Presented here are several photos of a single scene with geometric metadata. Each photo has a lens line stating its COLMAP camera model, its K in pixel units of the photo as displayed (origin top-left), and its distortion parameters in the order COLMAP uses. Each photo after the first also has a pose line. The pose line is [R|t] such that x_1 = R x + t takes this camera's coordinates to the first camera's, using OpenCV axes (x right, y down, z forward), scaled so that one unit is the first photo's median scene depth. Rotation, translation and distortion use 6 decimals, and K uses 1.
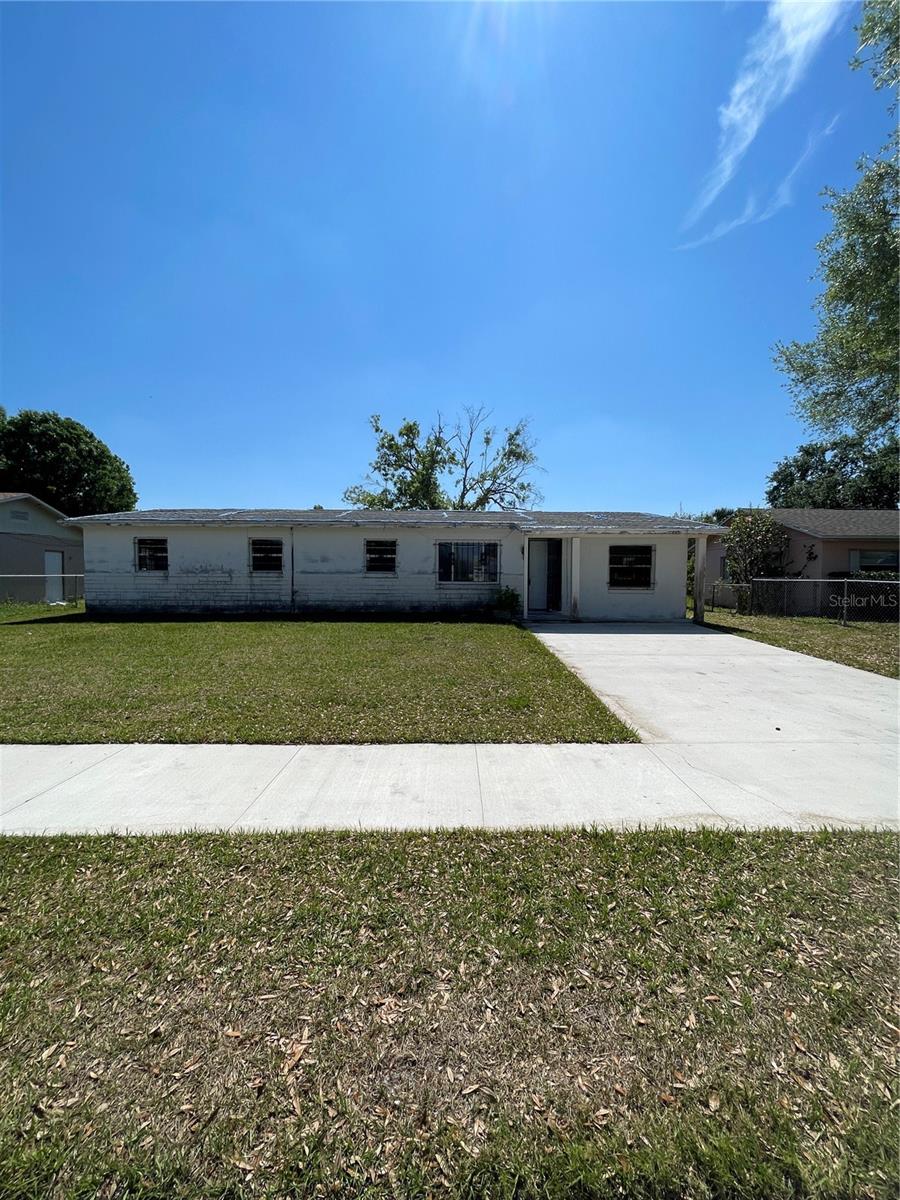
lens RADIAL K [[485.6, 0, 454.0], [0, 485.6, 597.7], [0, 0, 1]] dist [0.001347, -0.000368]
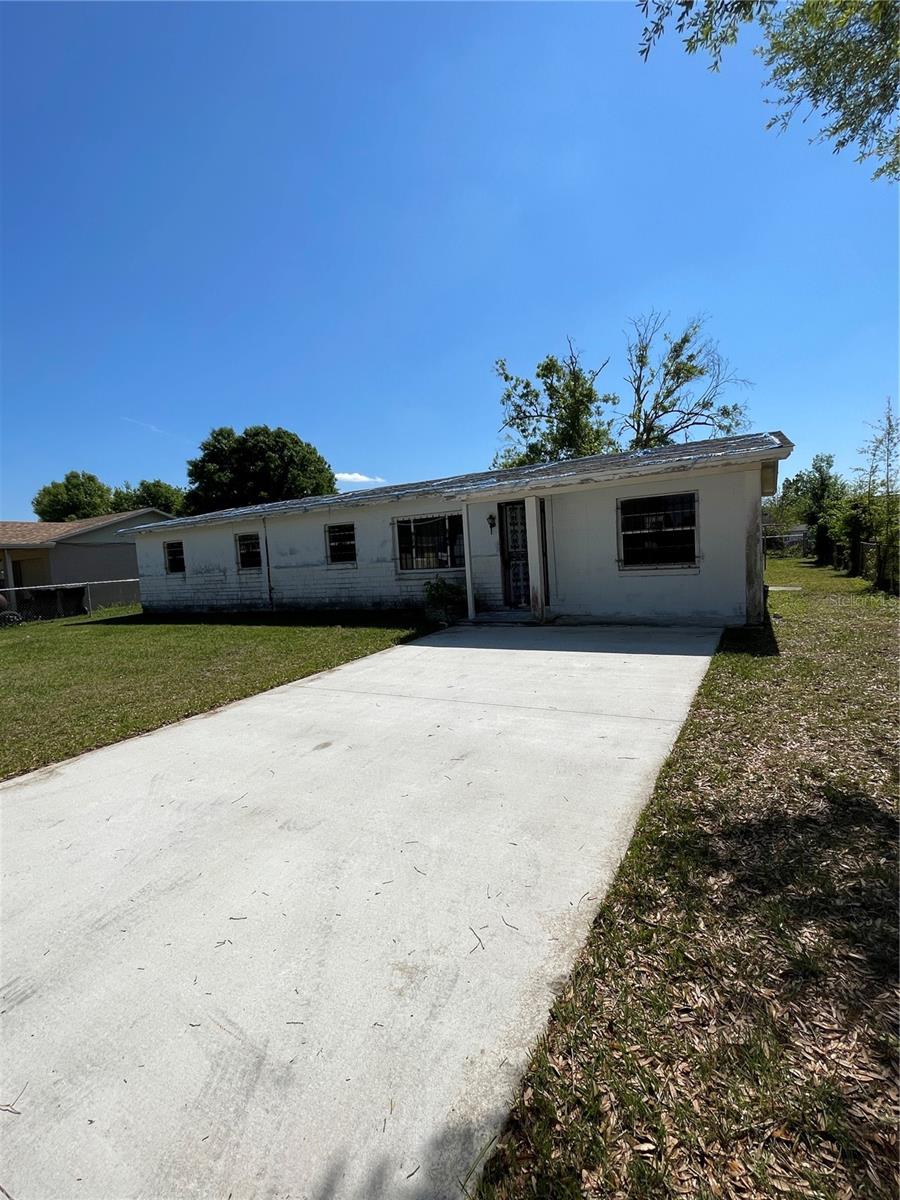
lens RADIAL K [[534.0, 0, 457.7], [0, 534.0, 602.9], [0, 0, 1]] dist [-0.002850, -0.000177]
pose [[0.863644, -0.014215, -0.503902, 0.487374], [0.045774, 0.997684, 0.050307, -0.020013], [0.502020, -0.066513, 0.862295, 0.297850]]
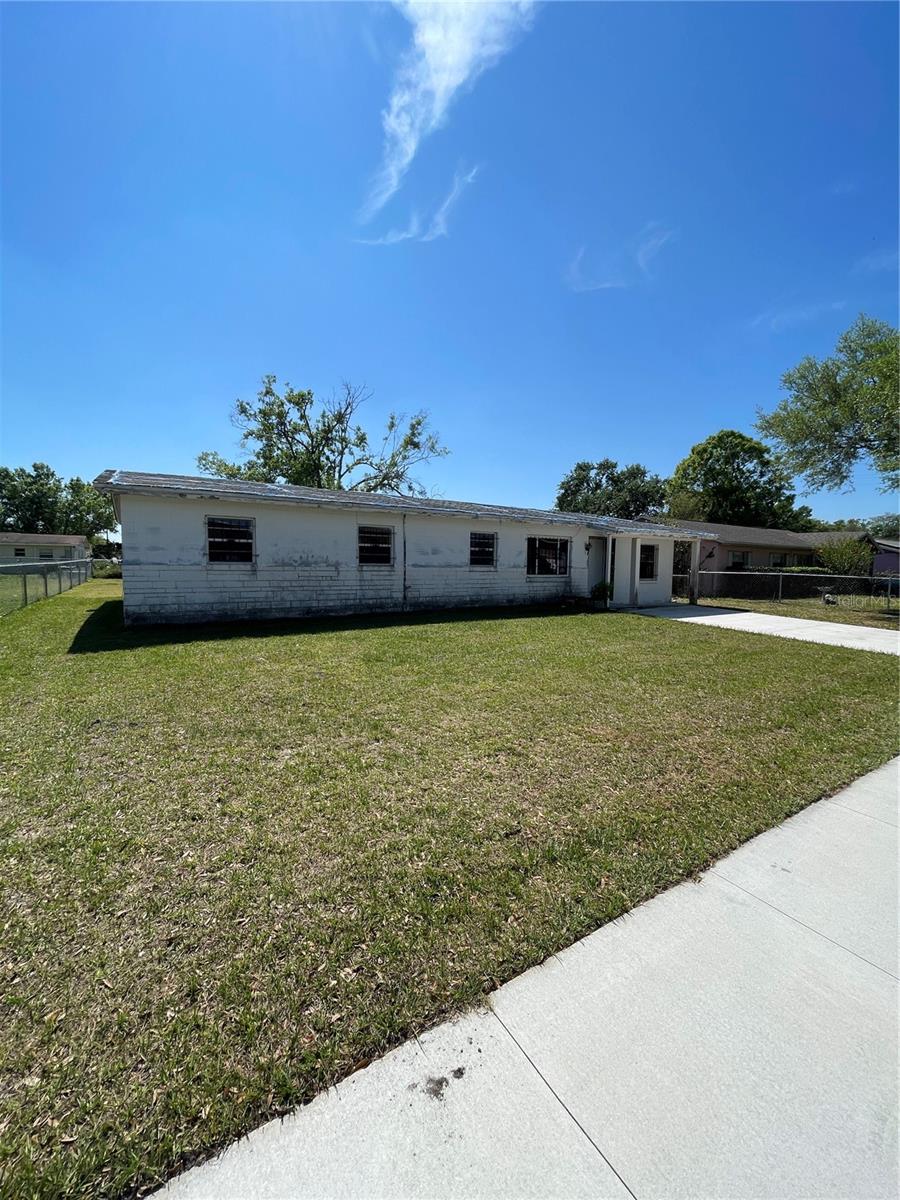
lens RADIAL K [[485.6, 0, 451.7], [0, 485.6, 600.9], [0, 0, 1]] dist [0.001347, -0.000368]
pose [[0.851639, -0.033944, 0.523028, -0.719925], [0.013140, 0.998970, 0.043436, -0.024979], [-0.523964, -0.030120, 0.851208, 0.196495]]
